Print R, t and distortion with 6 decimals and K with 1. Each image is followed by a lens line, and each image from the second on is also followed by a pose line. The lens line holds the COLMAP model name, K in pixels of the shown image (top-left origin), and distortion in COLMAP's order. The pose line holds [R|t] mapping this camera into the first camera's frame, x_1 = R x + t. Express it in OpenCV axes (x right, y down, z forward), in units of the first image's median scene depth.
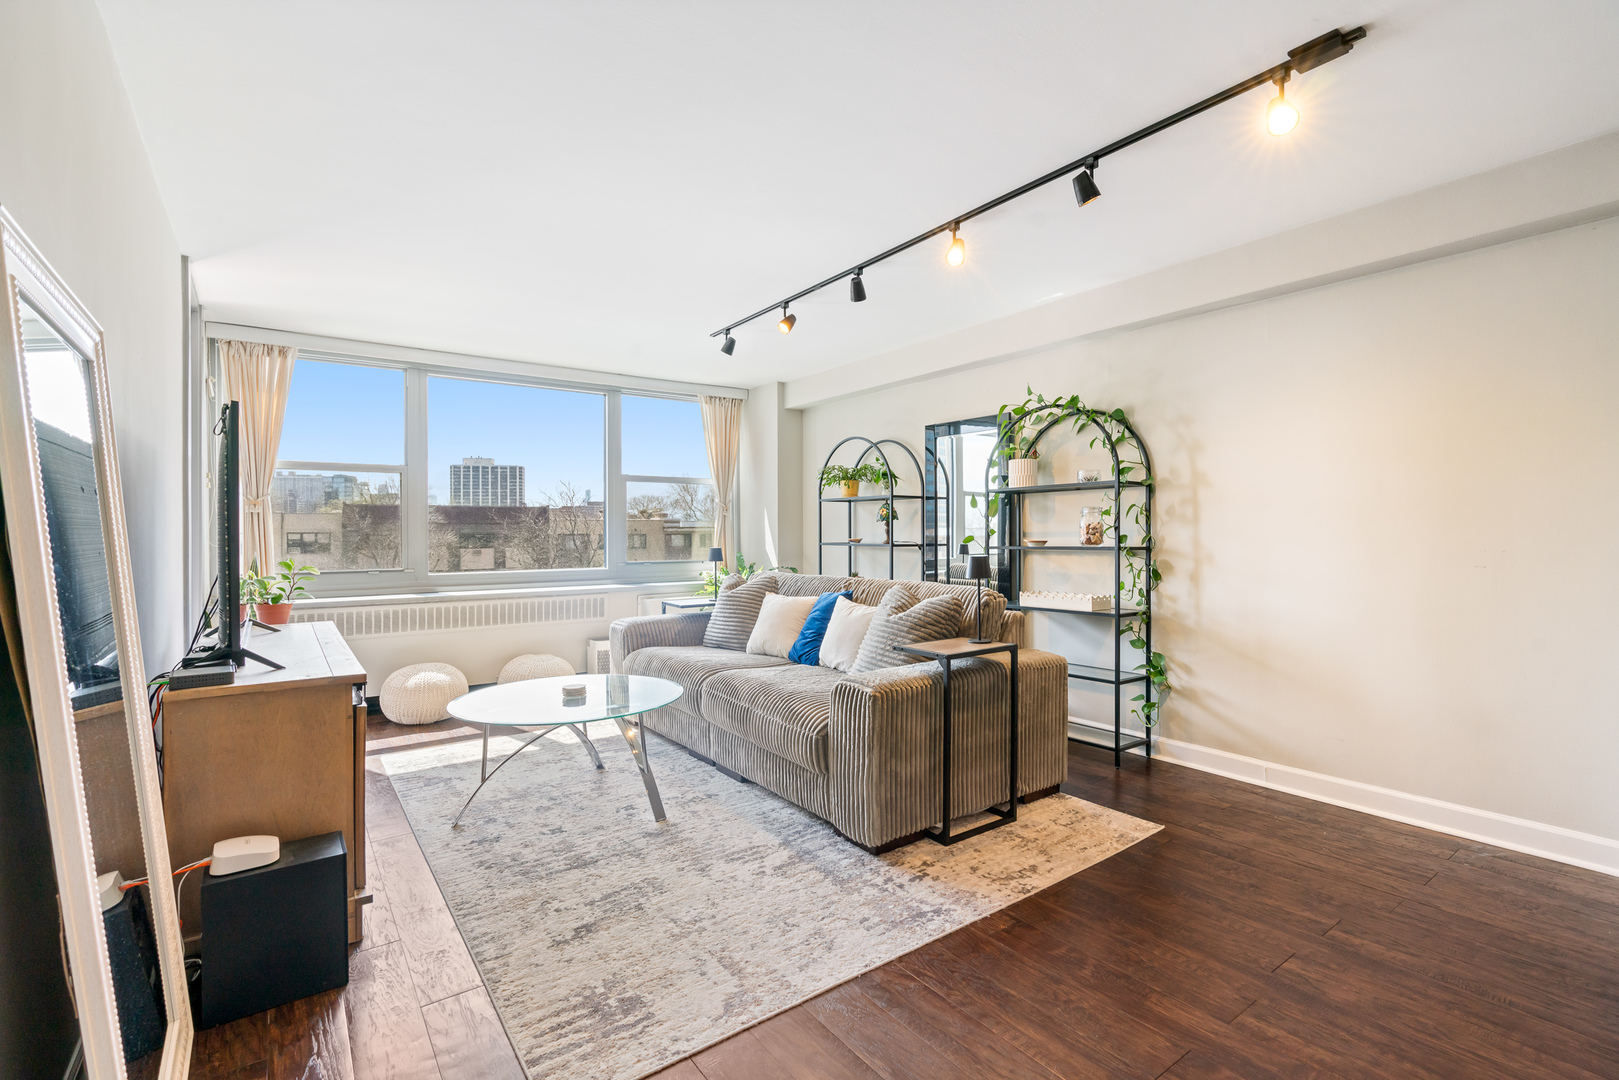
lens RADIAL K [[728.0, 0, 809.5], [0, 728.0, 540.0], [0, 0, 1]] dist [-0.022740, 0.000150]
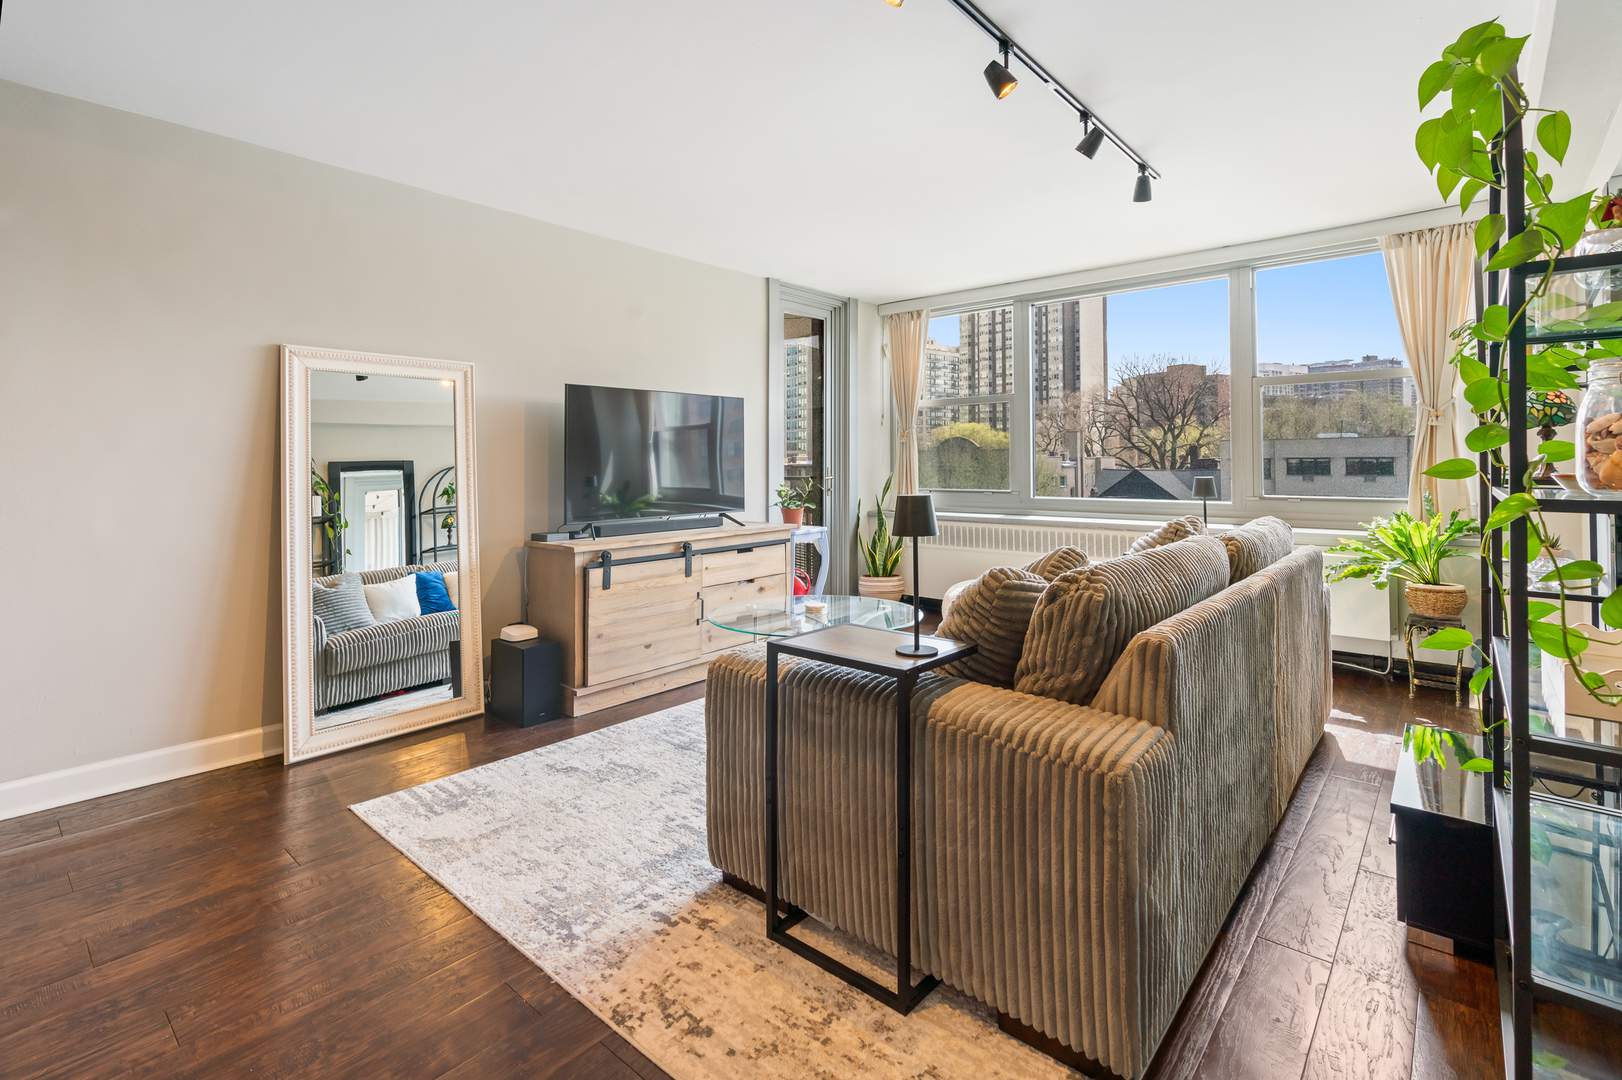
lens RADIAL K [[759.7, 0, 836.5], [0, 759.7, 456.1], [0, 0, 1]] dist [-0.019743, 0.000003]
pose [[0.236006, -0.006316, -0.971731, 1.007126], [-0.004722, 0.999960, -0.007646, -0.004159], [0.971740, 0.006393, 0.235967, 1.048253]]
